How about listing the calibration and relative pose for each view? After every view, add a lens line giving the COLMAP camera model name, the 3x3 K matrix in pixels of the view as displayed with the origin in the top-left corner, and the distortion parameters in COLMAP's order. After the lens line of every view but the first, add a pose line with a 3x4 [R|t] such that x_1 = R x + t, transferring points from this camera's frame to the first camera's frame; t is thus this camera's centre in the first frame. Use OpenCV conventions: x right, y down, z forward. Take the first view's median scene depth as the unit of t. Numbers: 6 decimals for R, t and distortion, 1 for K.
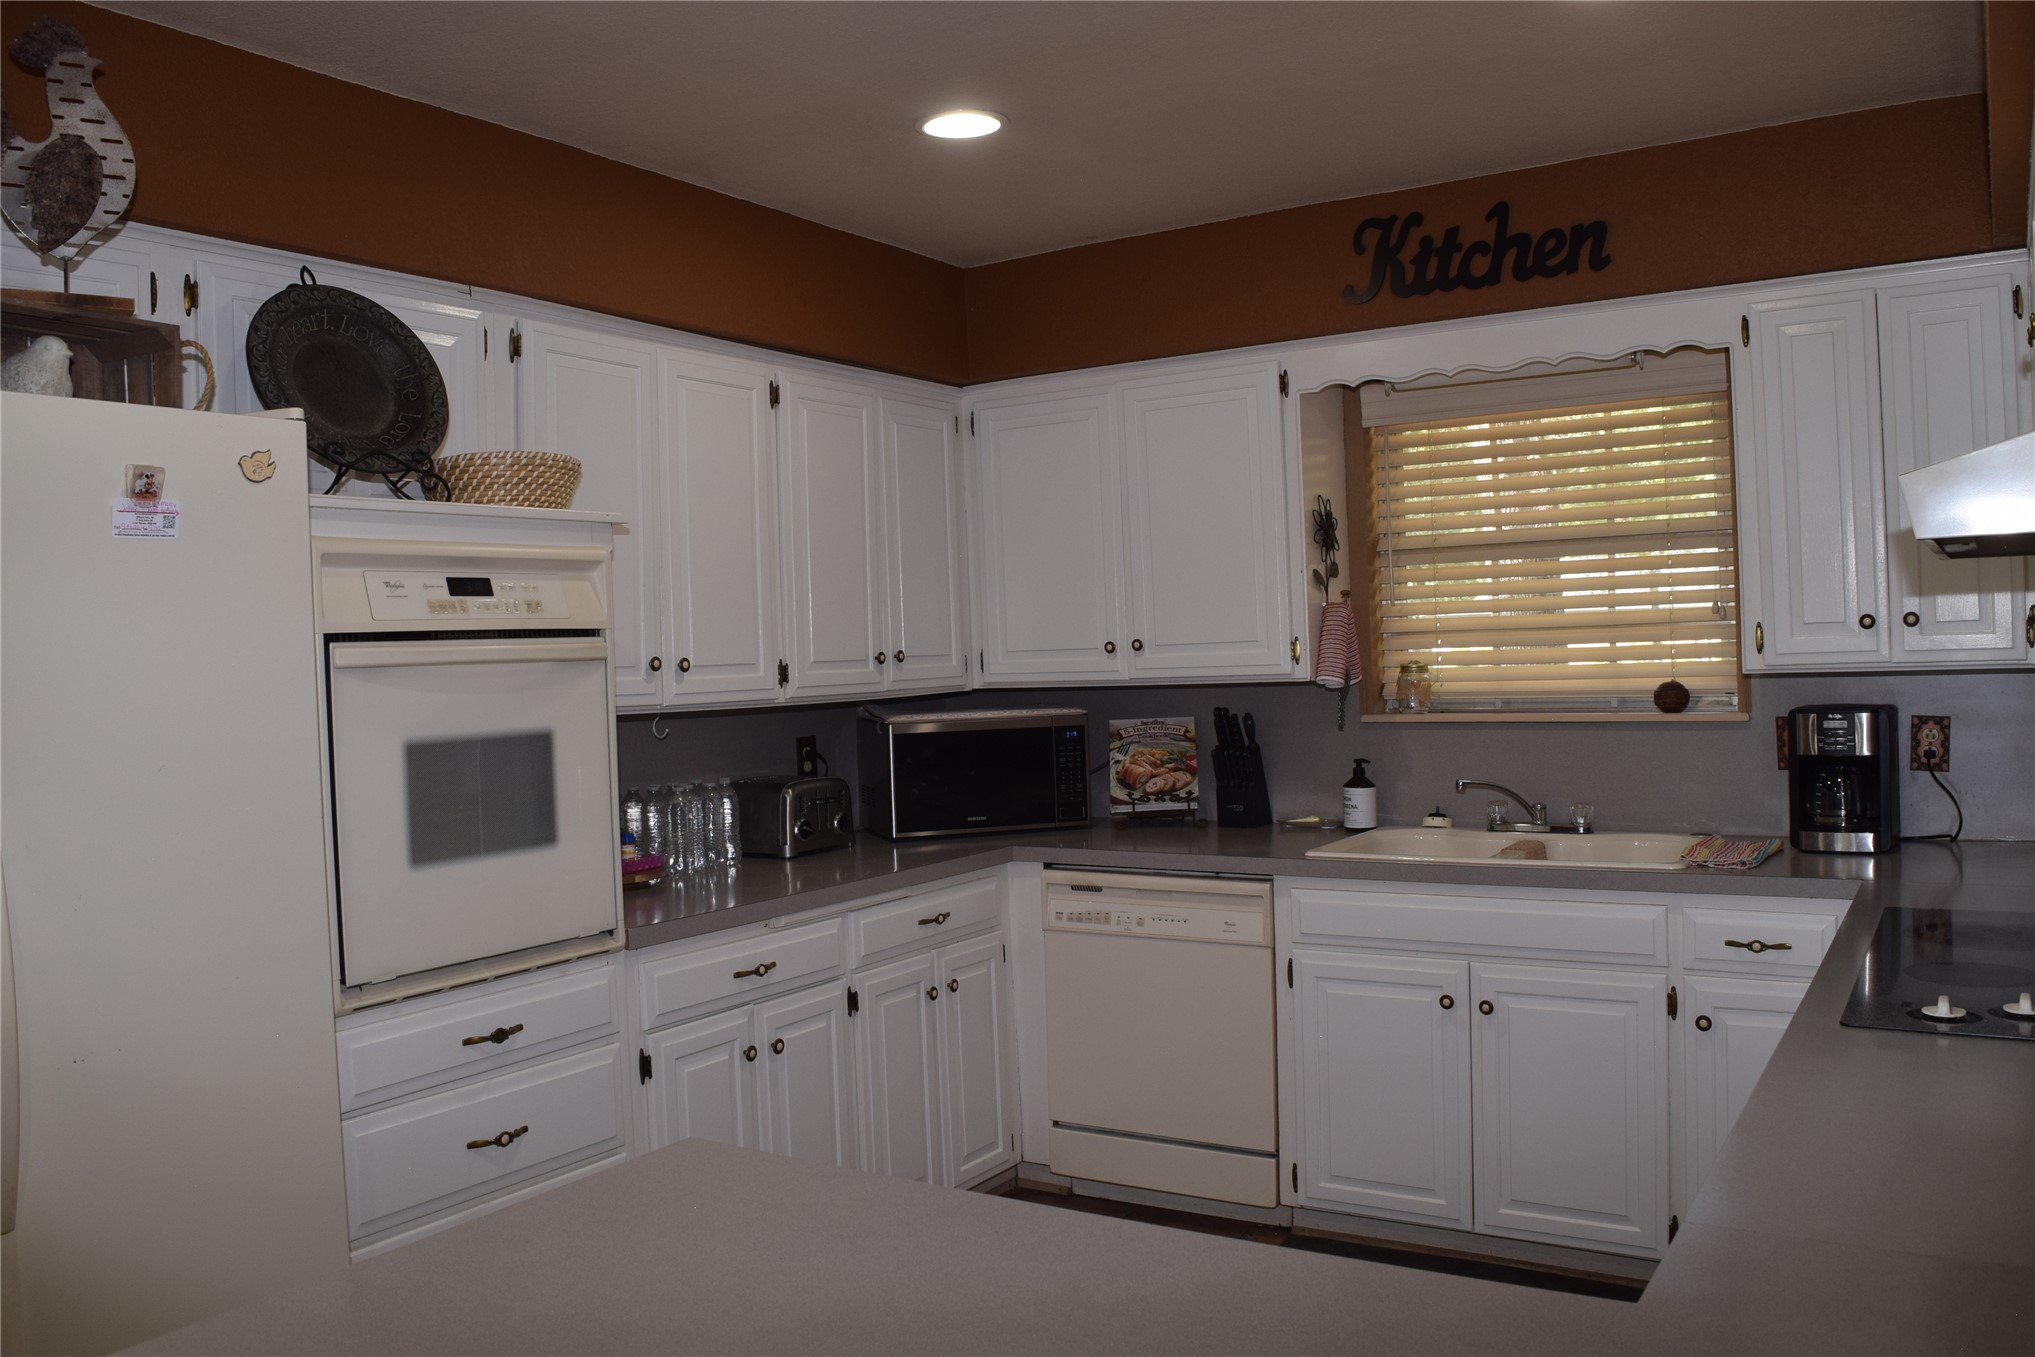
lens RADIAL K [[1604.9, 0, 1021.7], [0, 1604.9, 670.4], [0, 0, 1]] dist [-0.085283, 0.011485]
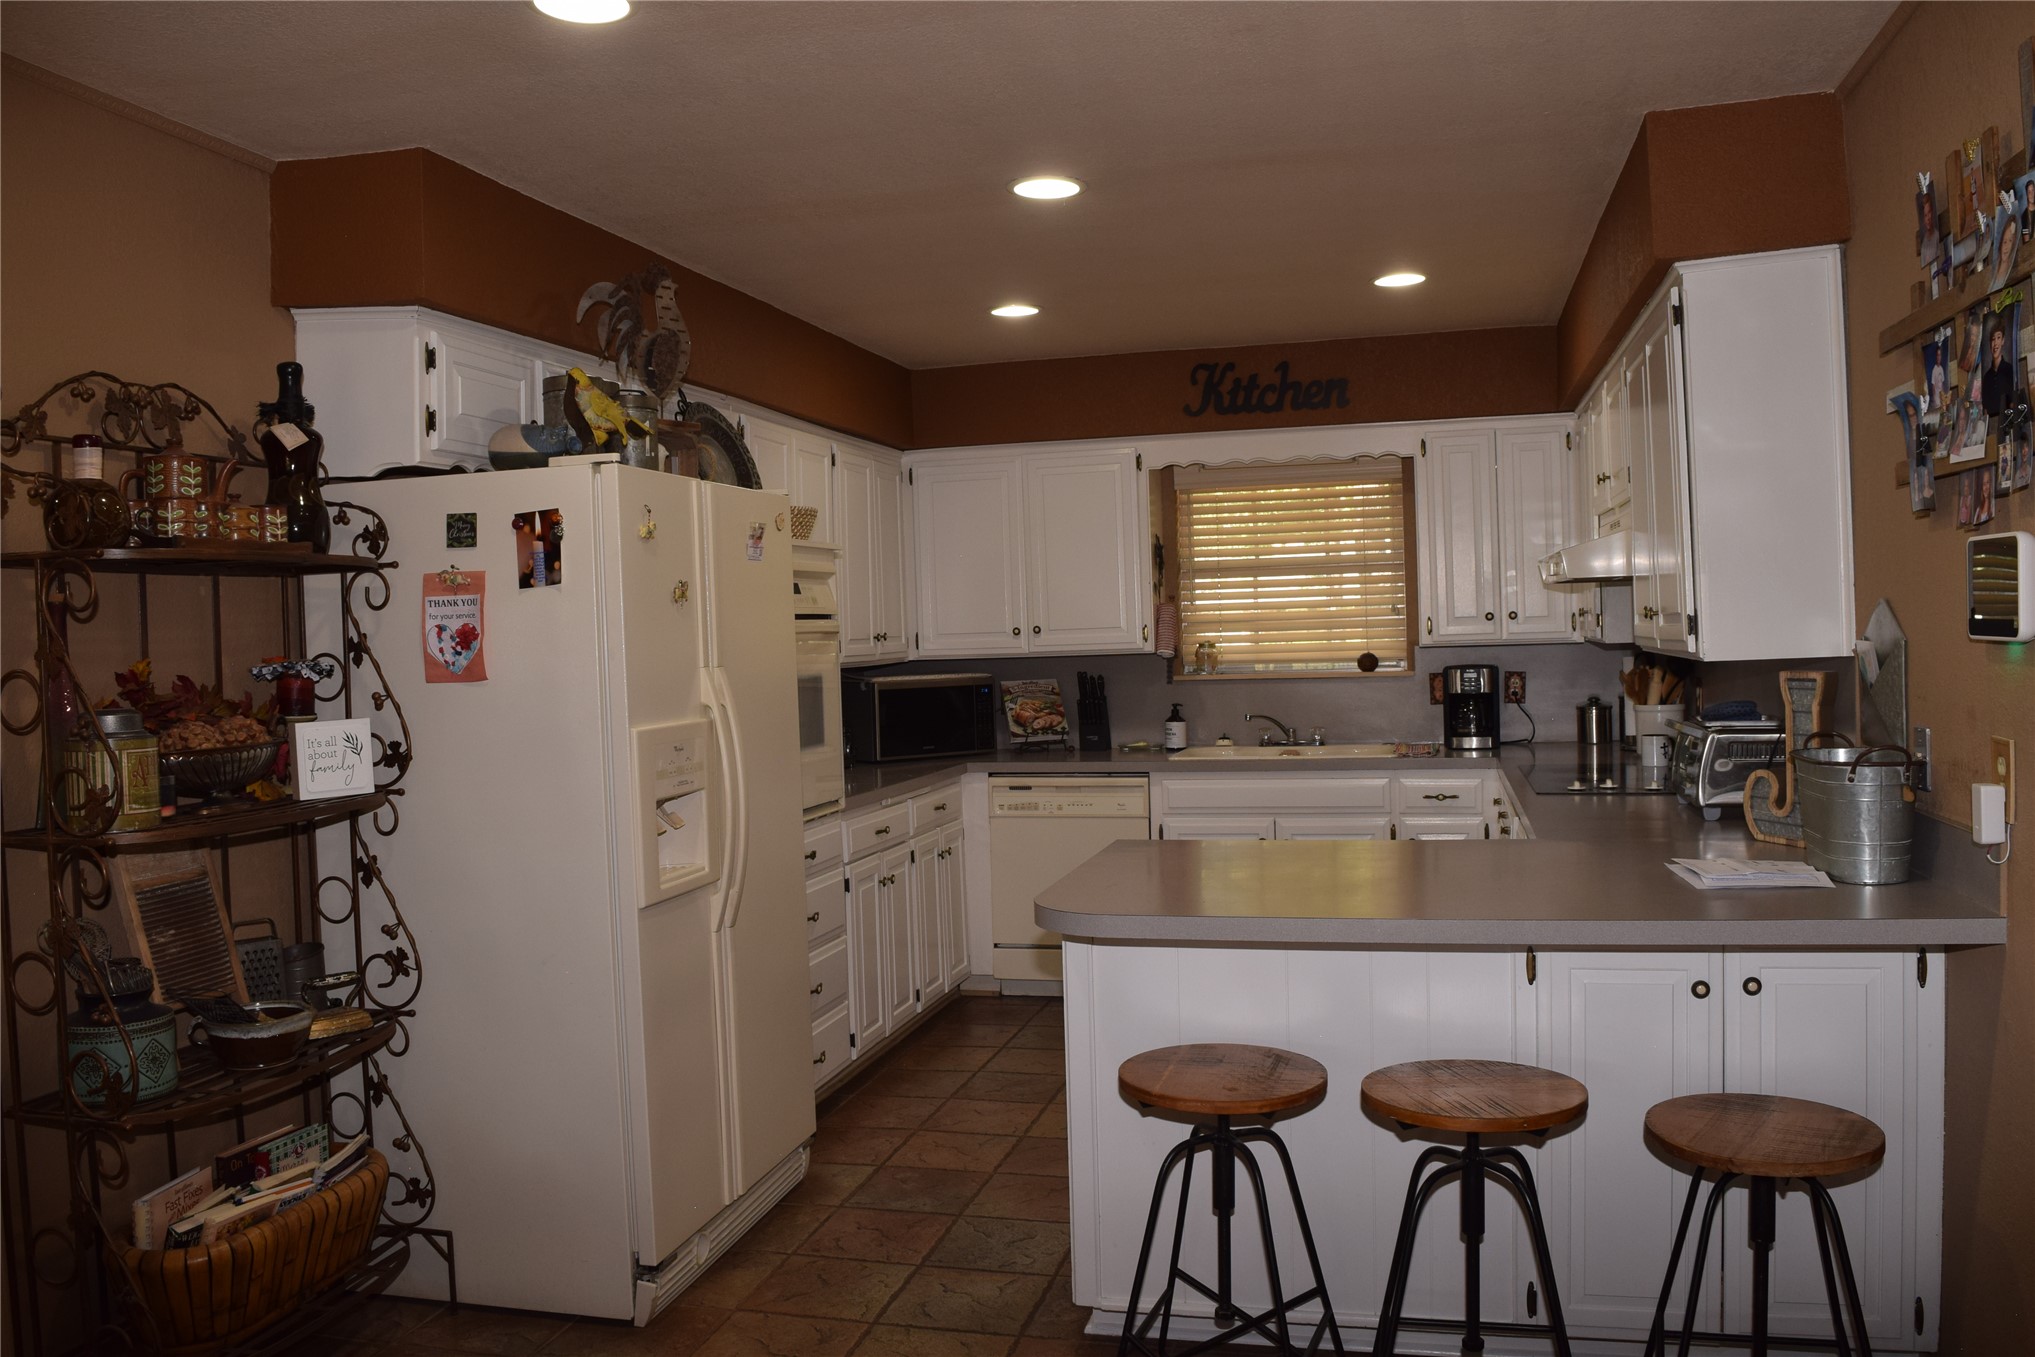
lens RADIAL K [[1604.9, 0, 1021.7], [0, 1604.9, 670.4], [0, 0, 1]] dist [-0.085283, 0.011485]
pose [[0.952123, -0.002688, 0.305703, -0.430430], [0.002348, 0.999996, 0.001482, 0.021538], [-0.305706, -0.000693, 0.952126, -0.462980]]
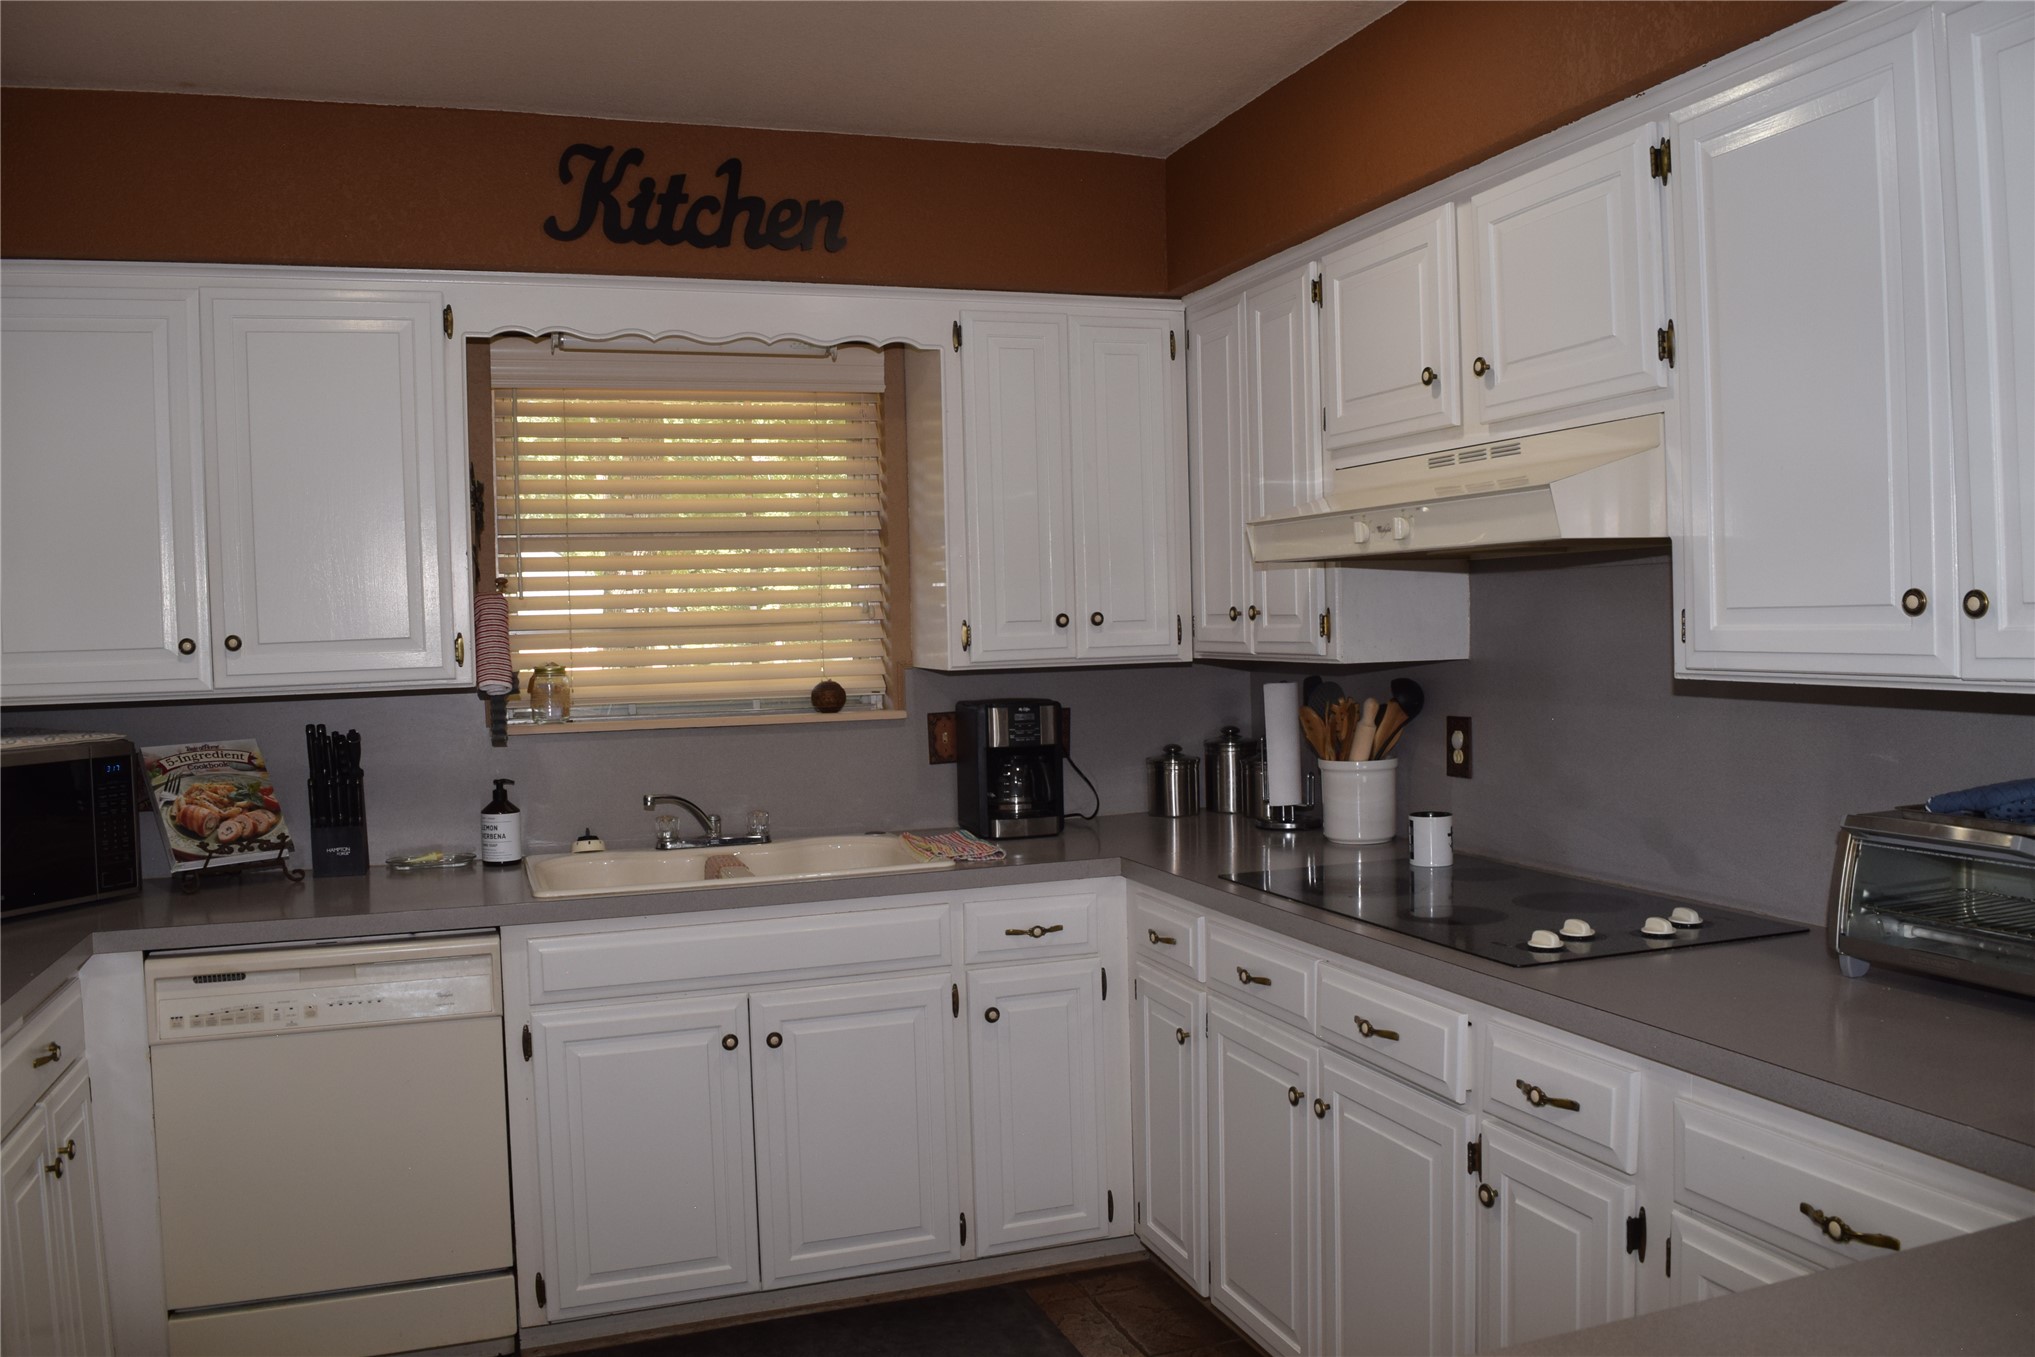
lens RADIAL K [[1604.9, 0, 1021.7], [0, 1604.9, 670.4], [0, 0, 1]] dist [-0.085283, 0.011485]
pose [[0.623174, -0.007071, 0.782051, -0.288160], [0.015813, 0.999869, -0.003560, 0.005604], [-0.781923, 0.014585, 0.623204, 0.276699]]
